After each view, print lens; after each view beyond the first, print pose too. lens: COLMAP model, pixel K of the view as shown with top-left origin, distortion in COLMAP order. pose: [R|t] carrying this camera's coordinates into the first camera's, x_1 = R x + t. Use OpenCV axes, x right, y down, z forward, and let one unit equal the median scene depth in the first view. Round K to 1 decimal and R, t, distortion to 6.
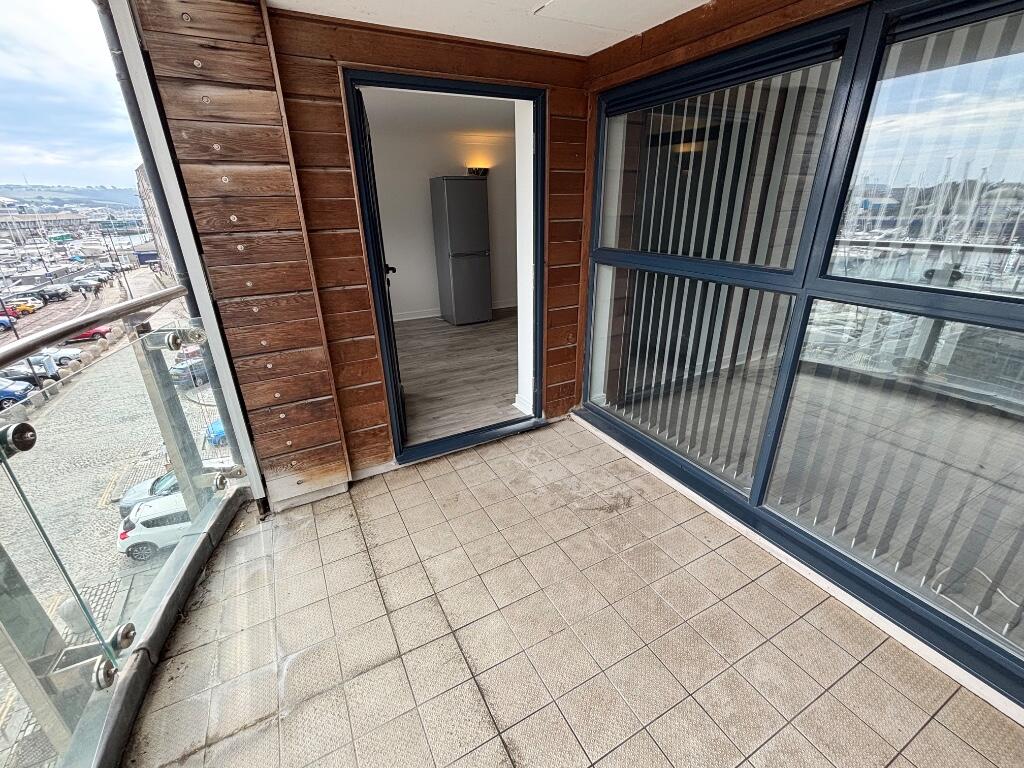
lens RADIAL K [[434.1, 0, 512.0], [0, 434.1, 384.0], [0, 0, 1]] dist [-0.001034, 0.000463]
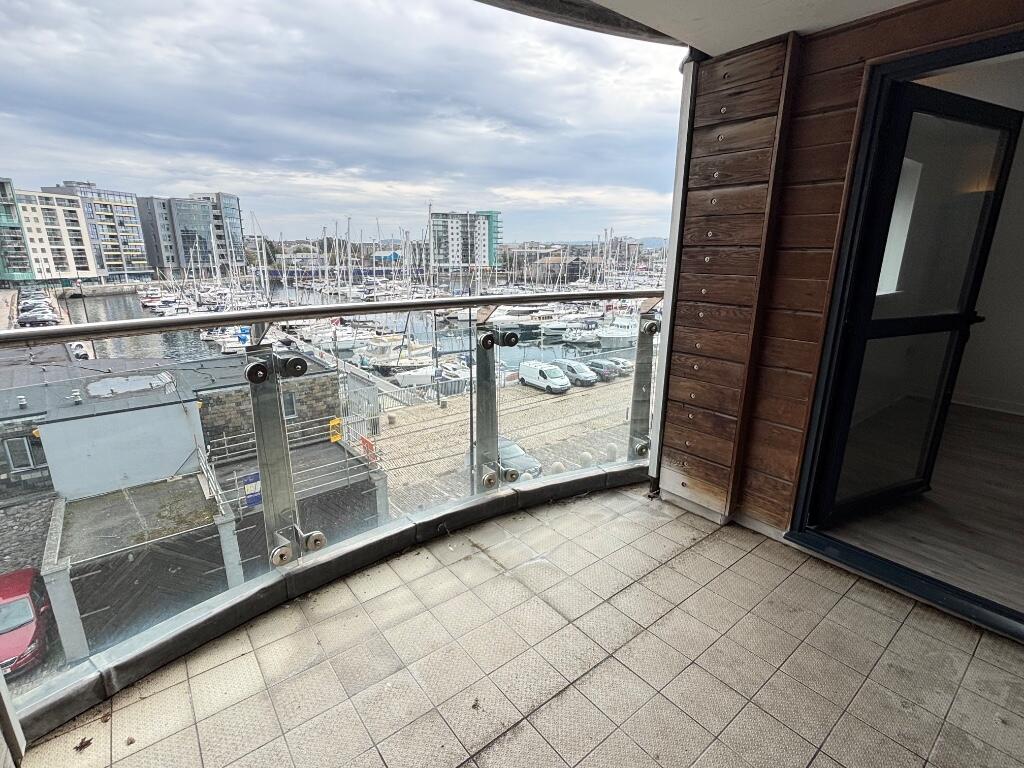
lens RADIAL K [[488.0, 0, 512.0], [0, 488.0, 384.0], [0, 0, 1]] dist [0.000464, -0.000323]
pose [[0.185257, 0.277286, -0.942758, 0.519602], [-0.389838, 0.901382, 0.188512, -0.053713], [0.902057, 0.332600, 0.275084, 0.261799]]
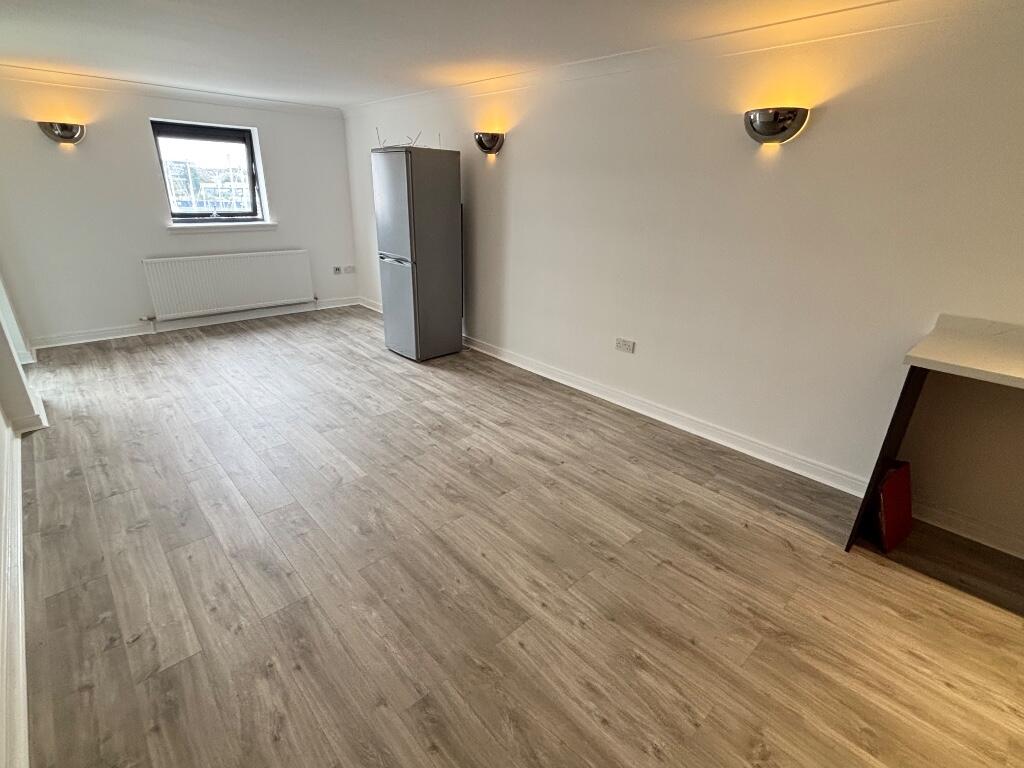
lens RADIAL K [[488.0, 0, 512.0], [0, 488.0, 384.0], [0, 0, 1]] dist [0.000464, -0.000323]
pose [[0.265462, 0.382640, -0.884939, 1.893605], [-0.402216, 0.878134, 0.259042, -1.042444], [0.876215, 0.287171, 0.387015, 2.380060]]
